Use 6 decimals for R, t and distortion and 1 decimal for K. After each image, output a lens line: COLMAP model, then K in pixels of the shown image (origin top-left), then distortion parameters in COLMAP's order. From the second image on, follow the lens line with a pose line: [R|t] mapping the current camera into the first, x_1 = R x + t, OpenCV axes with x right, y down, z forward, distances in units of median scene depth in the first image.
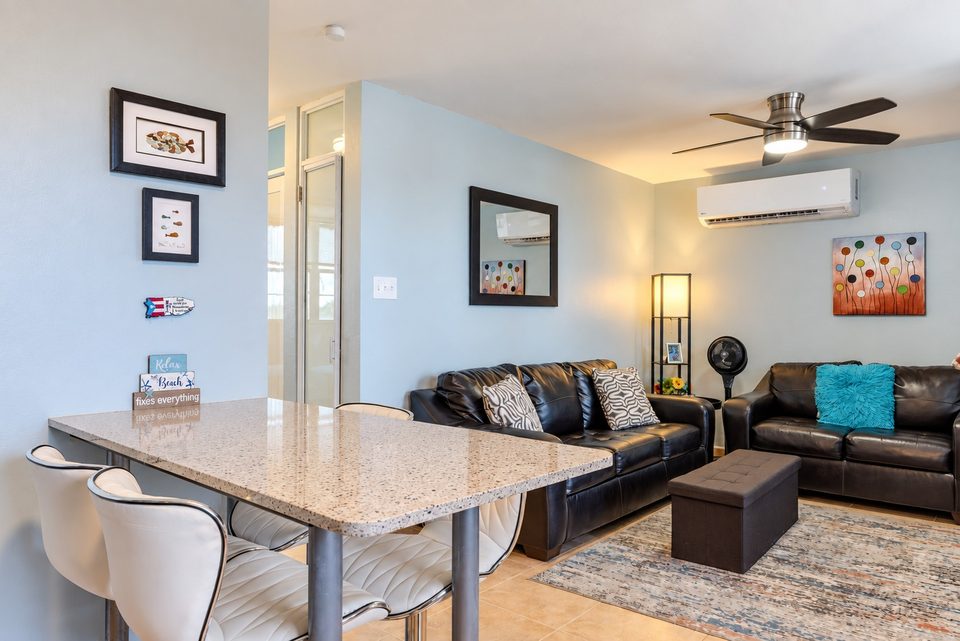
lens RADIAL K [[633.0, 0, 480.0], [0, 633.0, 320.5], [0, 0, 1]] dist [0.000526, 0.002481]
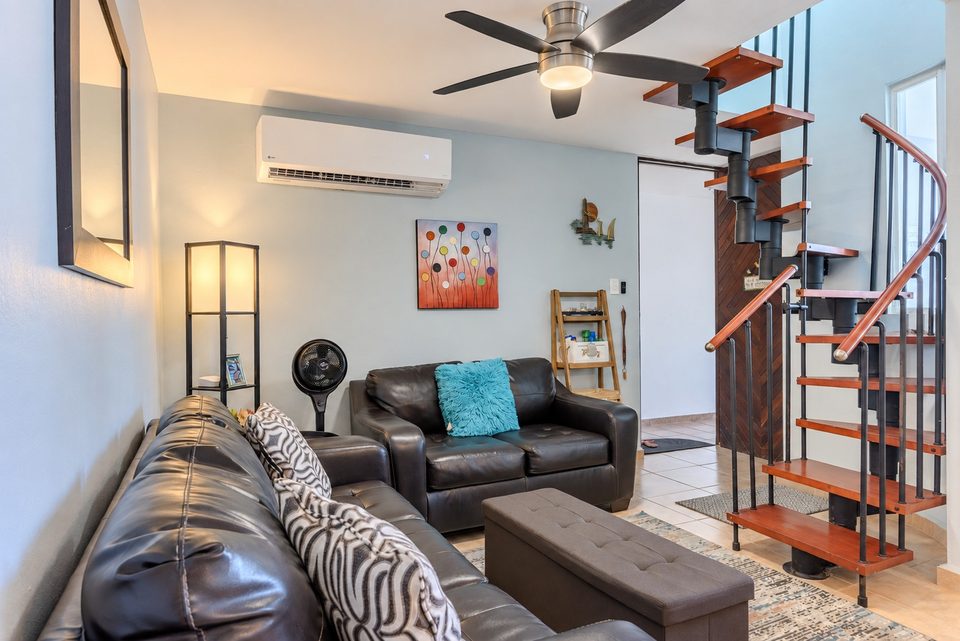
lens RADIAL K [[595.9, 0, 480.0], [0, 595.9, 320.5], [0, 0, 1]] dist [0.001512, 0.000885]
pose [[0.406175, -0.016227, 0.913651, -0.151482], [0.019801, 0.999764, 0.008953, 0.001652], [-0.913581, 0.014455, 0.406400, 0.613851]]
